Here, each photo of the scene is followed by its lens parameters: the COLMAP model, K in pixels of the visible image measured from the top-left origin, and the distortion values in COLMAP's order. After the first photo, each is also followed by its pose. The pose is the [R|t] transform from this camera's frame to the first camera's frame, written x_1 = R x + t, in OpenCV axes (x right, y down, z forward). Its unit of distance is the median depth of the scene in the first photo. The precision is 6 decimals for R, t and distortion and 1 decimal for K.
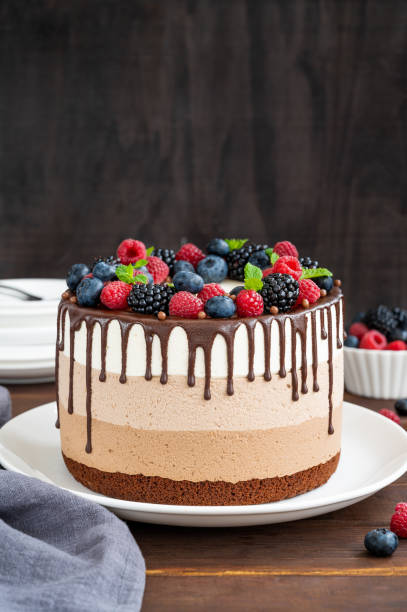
lens RADIAL K [[1195.7, 0, 203.5], [0, 1195.7, 306.0], [0, 0, 1]] dist [0.018442, 0.057450]
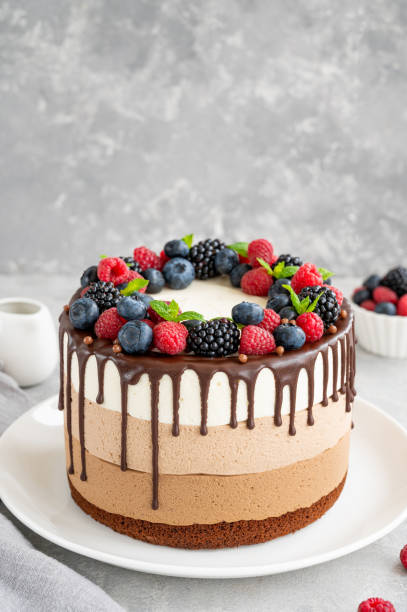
lens RADIAL K [[1021.3, 0, 203.5], [0, 1021.3, 306.0], [0, 0, 1]] dist [0.026810, 0.040371]
pose [[0.874410, -0.162515, 0.457160, -0.409086], [0.088665, 0.979891, 0.178752, -0.172677], [-0.477017, -0.115769, 0.871236, 0.324389]]
